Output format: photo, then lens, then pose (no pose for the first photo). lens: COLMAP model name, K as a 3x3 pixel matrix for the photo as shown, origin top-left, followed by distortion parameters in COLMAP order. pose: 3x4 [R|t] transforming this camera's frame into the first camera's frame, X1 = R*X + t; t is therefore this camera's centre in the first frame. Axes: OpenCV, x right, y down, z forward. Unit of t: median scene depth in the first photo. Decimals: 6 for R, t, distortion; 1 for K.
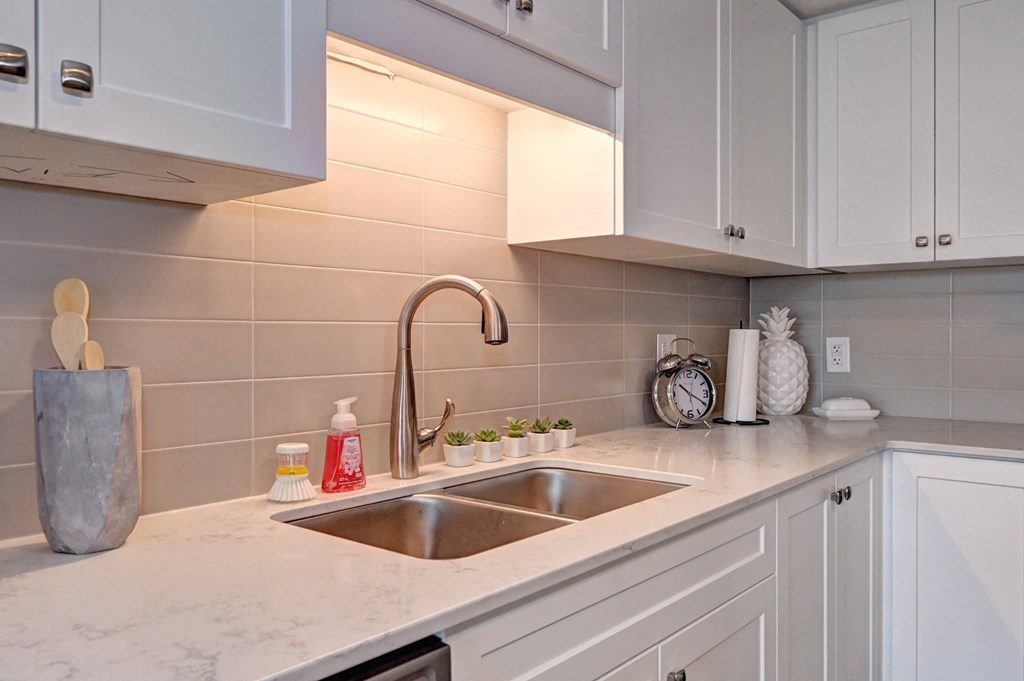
lens RADIAL K [[769.7, 0, 505.8], [0, 769.7, 336.9], [0, 0, 1]] dist [0.001684, -0.000428]
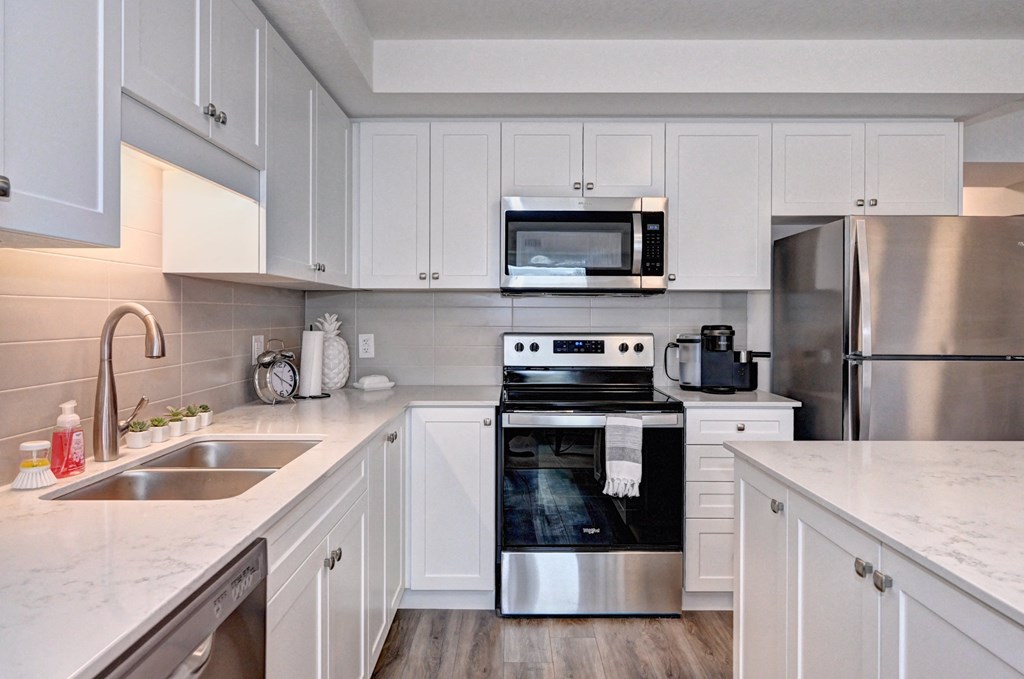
lens RADIAL K [[671.3, 0, 504.5], [0, 671.3, 332.2], [0, 0, 1]] dist [-0.002528, 0.000831]
pose [[0.767343, -0.012893, 0.641107, -0.296558], [-0.000377, 0.999789, 0.020558, -0.046463], [-0.641237, -0.016017, 0.767176, -0.240295]]
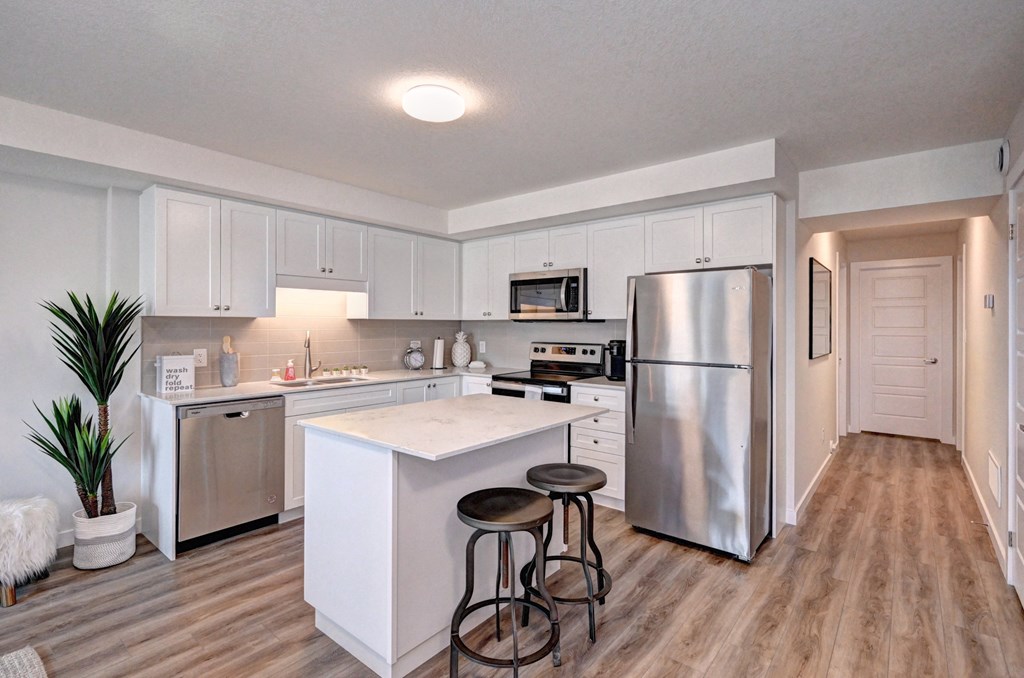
lens RADIAL K [[478.3, 0, 510.0], [0, 478.3, 331.8], [0, 0, 1]] dist [0.001564, 0.000402]
pose [[0.999838, 0.002696, 0.017784, 0.797783], [-0.002836, 0.999965, 0.007826, -0.081459], [-0.017763, -0.007876, 0.999811, -1.396277]]
